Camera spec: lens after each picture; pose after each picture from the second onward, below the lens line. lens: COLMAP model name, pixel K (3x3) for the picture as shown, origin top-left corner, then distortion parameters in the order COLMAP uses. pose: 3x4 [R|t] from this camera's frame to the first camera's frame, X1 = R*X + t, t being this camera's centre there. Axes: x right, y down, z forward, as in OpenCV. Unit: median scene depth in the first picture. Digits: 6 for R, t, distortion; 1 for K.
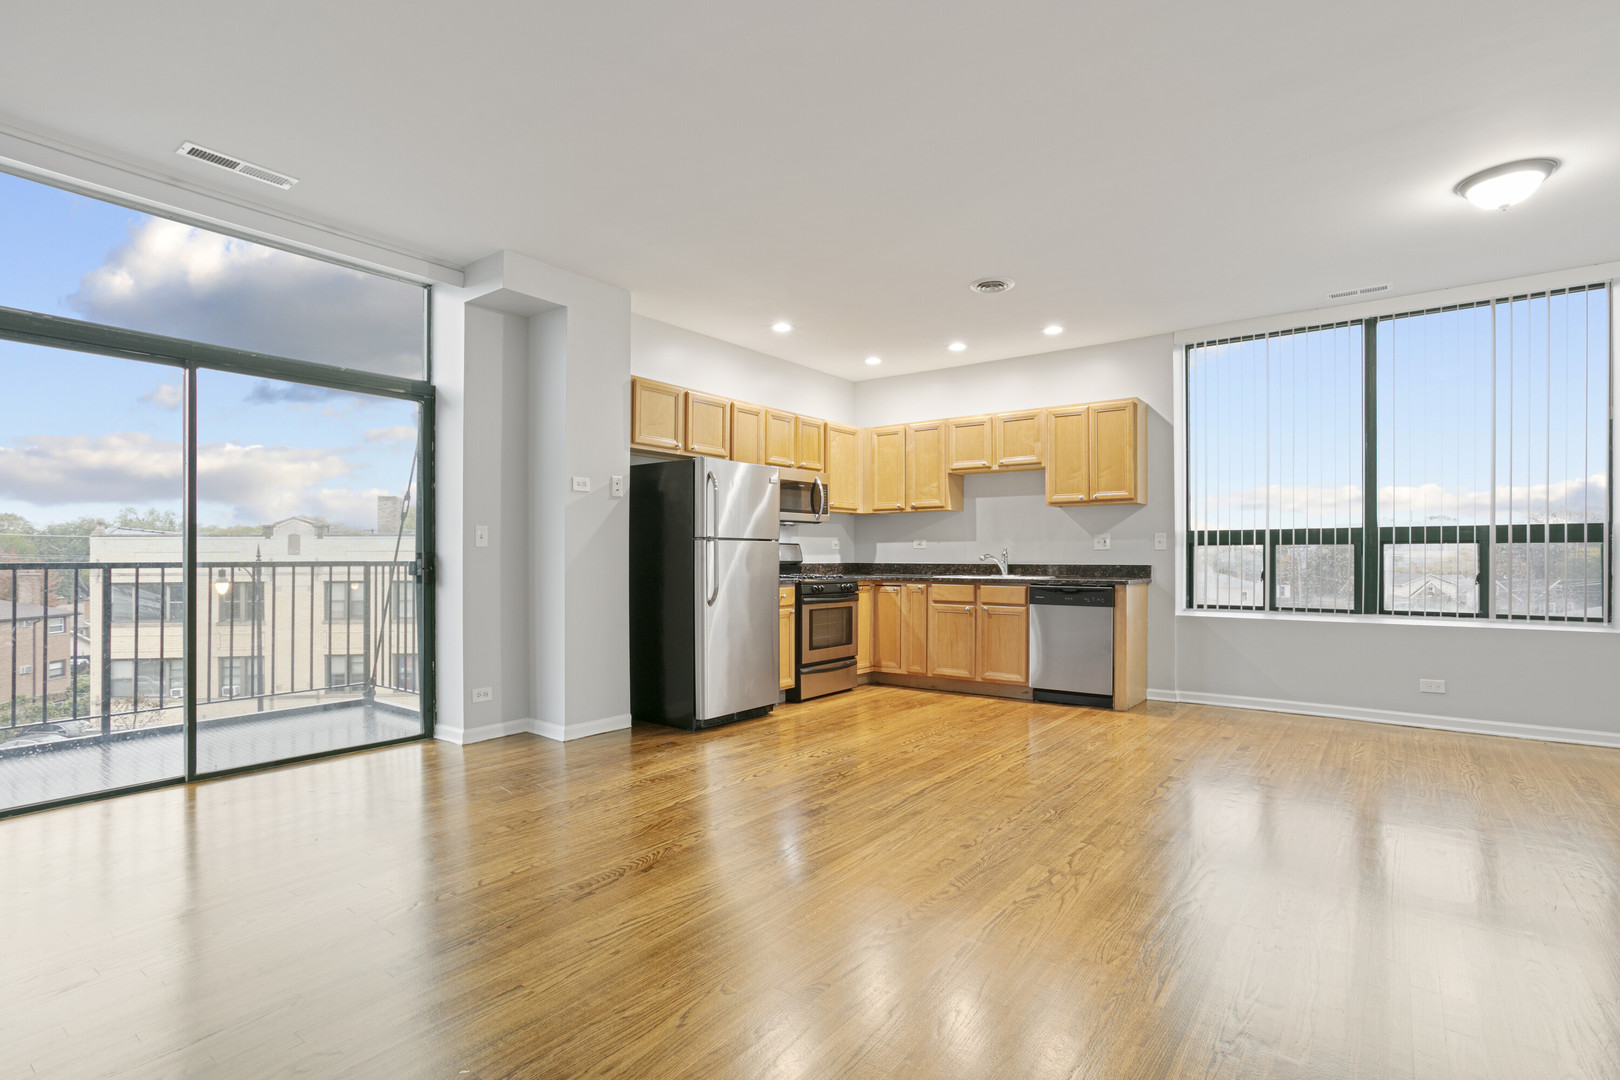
lens RADIAL K [[784.8, 0, 815.0], [0, 784.8, 544.9], [0, 0, 1]] dist [-0.019956, 0.000681]
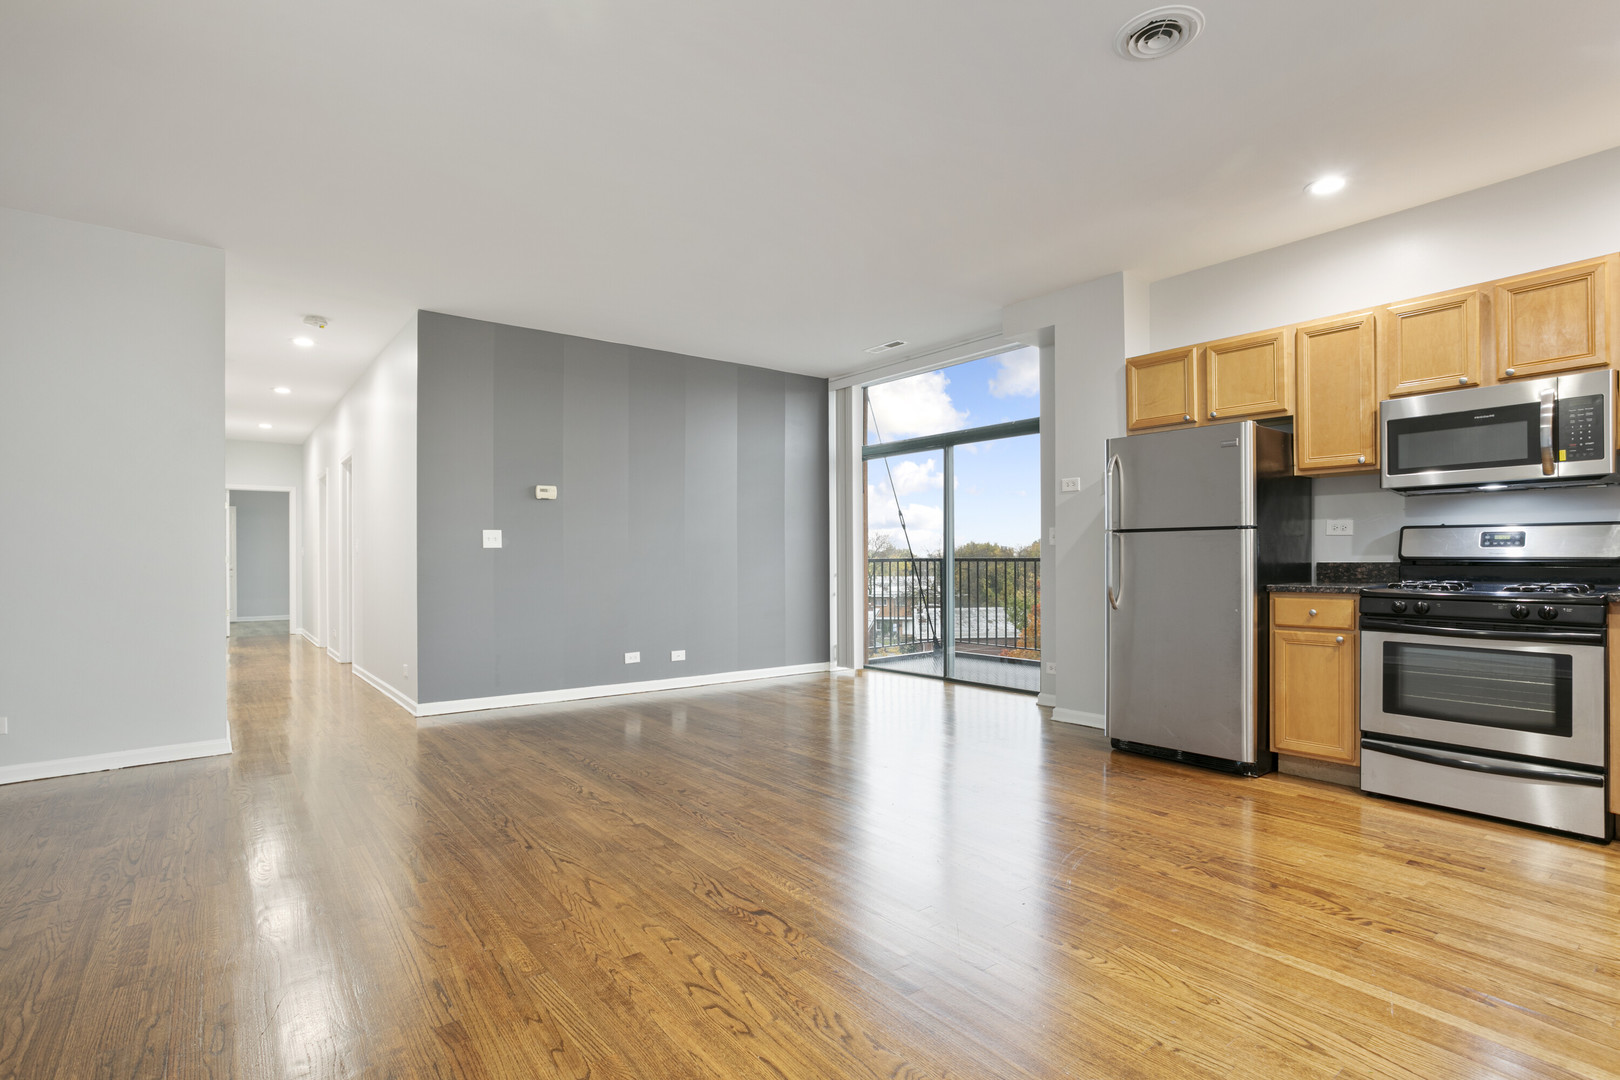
lens RADIAL K [[784.8, 0, 815.0], [0, 784.8, 544.9], [0, 0, 1]] dist [-0.019956, 0.000681]
pose [[-0.257333, -0.013203, -0.966233, 0.593788], [0.019412, 0.999634, -0.018830, 0.012857], [0.966128, -0.023602, -0.256983, 0.682859]]
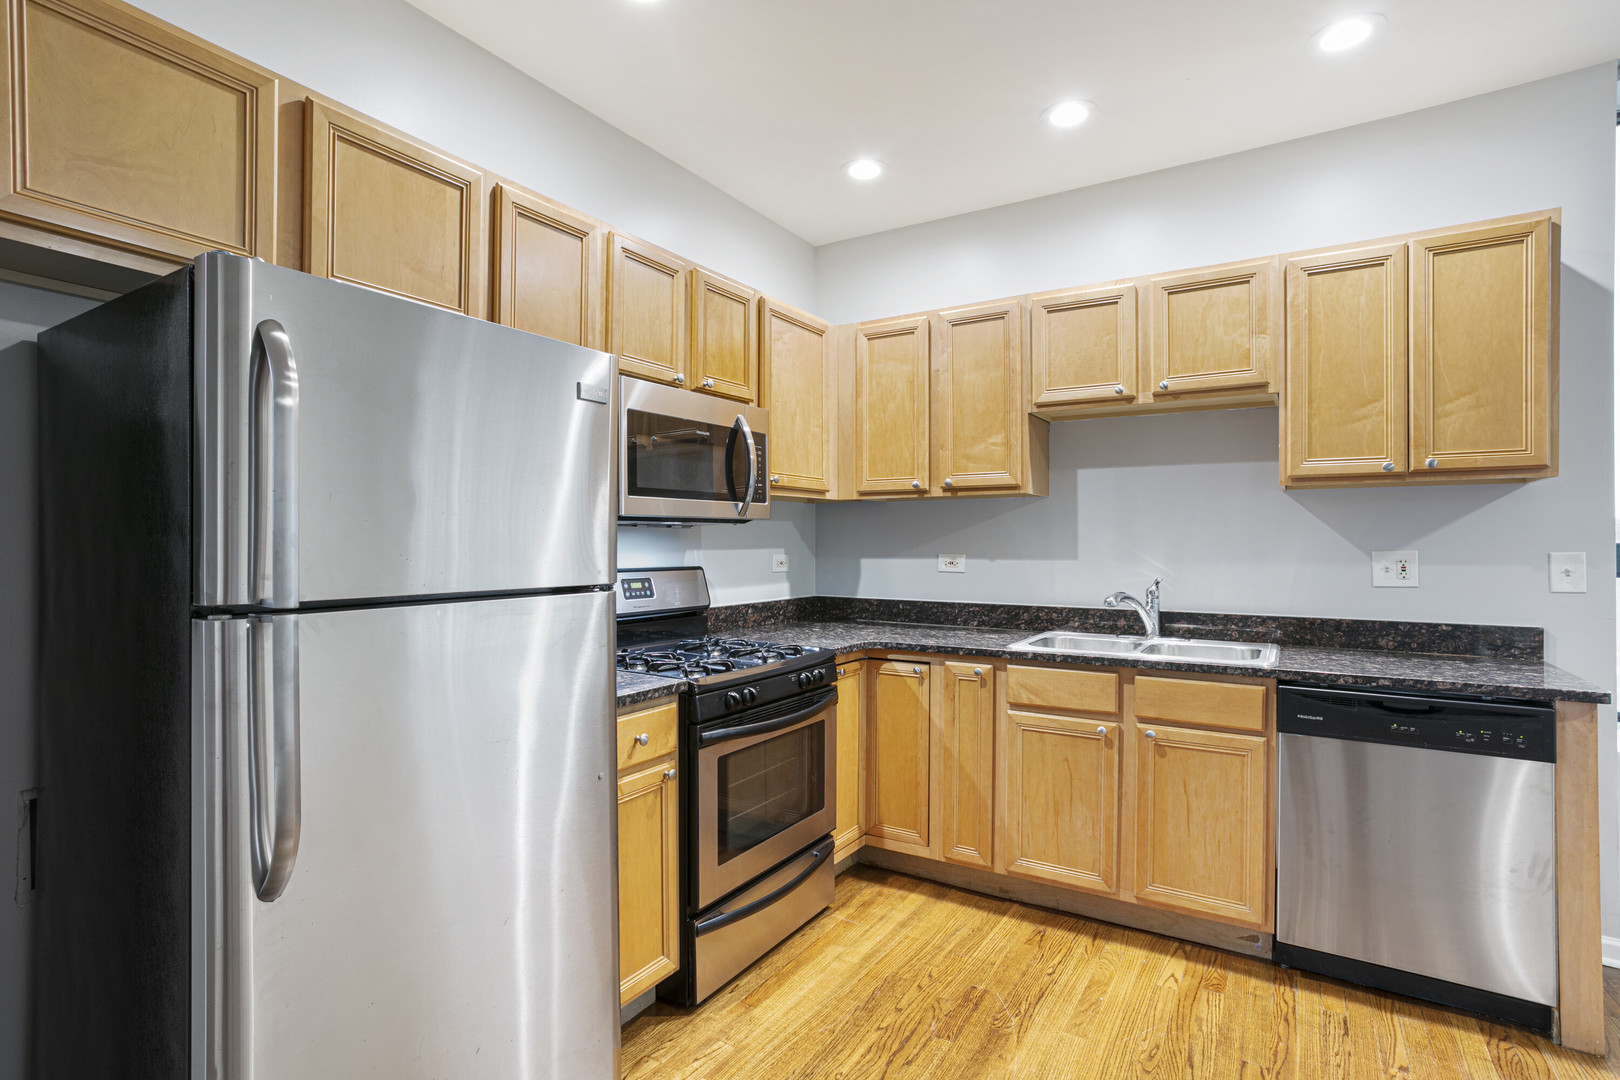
lens RADIAL K [[784.8, 0, 815.0], [0, 784.8, 544.9], [0, 0, 1]] dist [-0.019956, 0.000681]
pose [[0.996301, -0.000314, 0.085931, 0.006073], [-0.001358, 0.999811, 0.019394, -0.024284], [-0.085921, -0.019439, 0.996112, 0.573882]]
